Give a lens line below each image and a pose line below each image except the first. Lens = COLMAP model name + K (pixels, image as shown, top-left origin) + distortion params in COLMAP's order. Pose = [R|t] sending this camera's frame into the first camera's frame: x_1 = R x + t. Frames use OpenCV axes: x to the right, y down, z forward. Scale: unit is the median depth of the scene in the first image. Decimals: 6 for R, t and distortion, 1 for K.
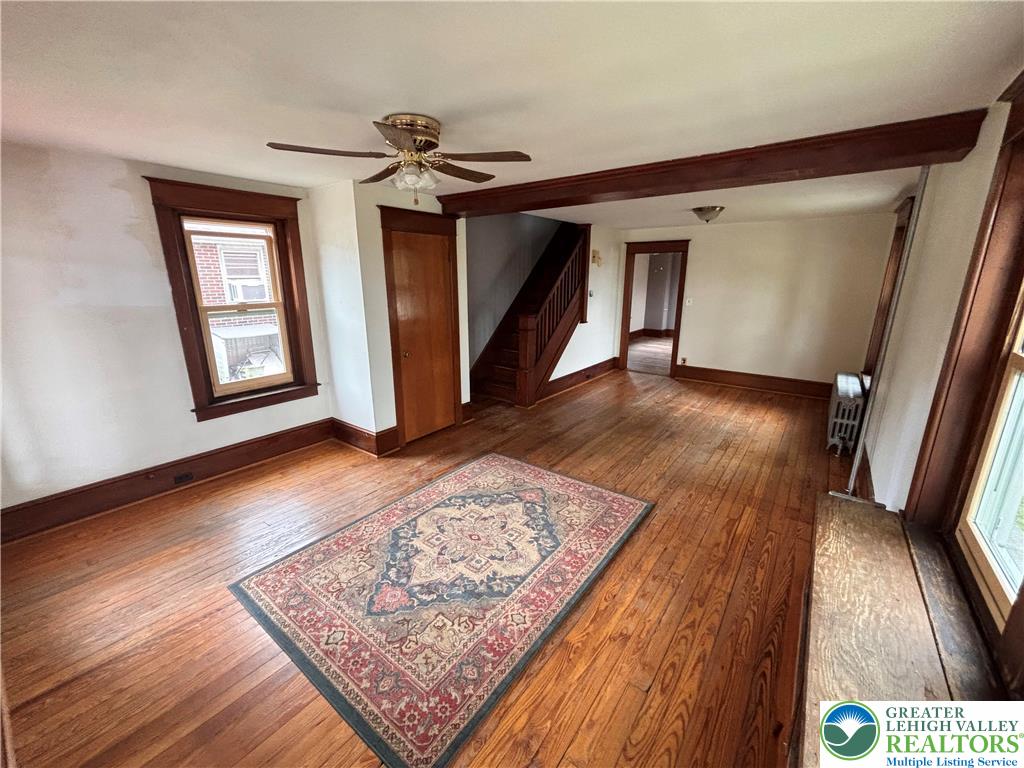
lens RADIAL K [[414.8, 0, 511.6], [0, 414.8, 383.5], [0, 0, 1]] dist [-0.003666, 0.001909]
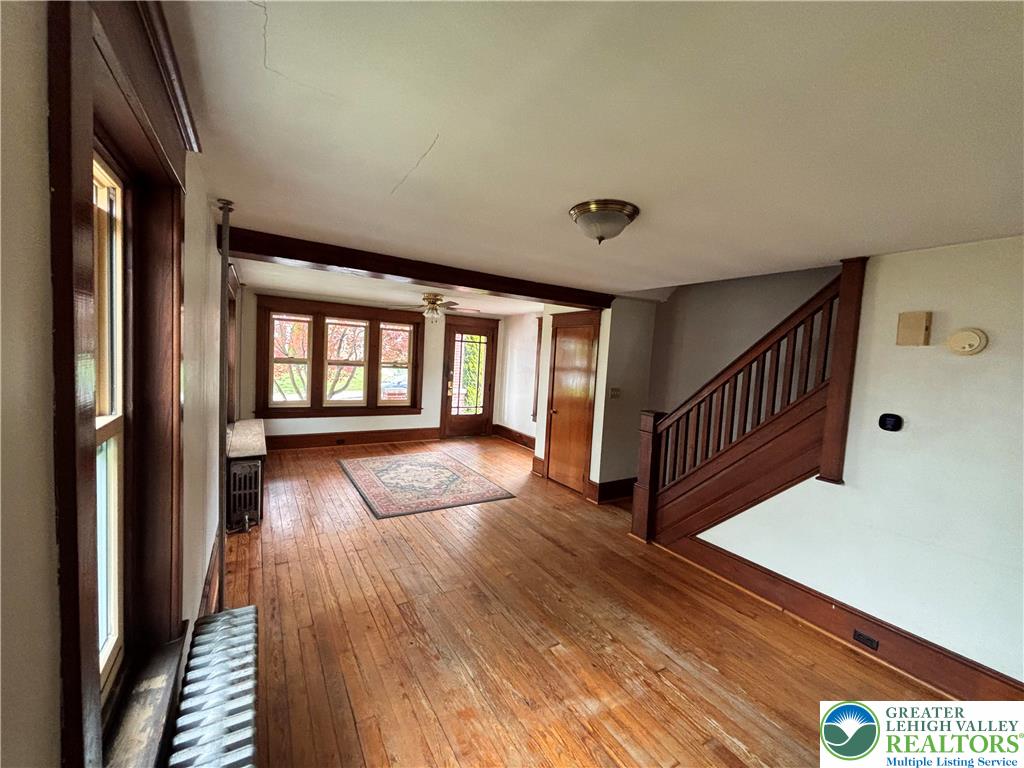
lens RADIAL K [[414.8, 0, 513.1], [0, 414.8, 378.7], [0, 0, 1]] dist [-0.003666, 0.001909]
pose [[-0.351689, 0.040421, -0.935244, 1.299740], [-0.296552, 0.942800, 0.152263, -0.413745], [0.887903, 0.330898, -0.319585, 1.542403]]
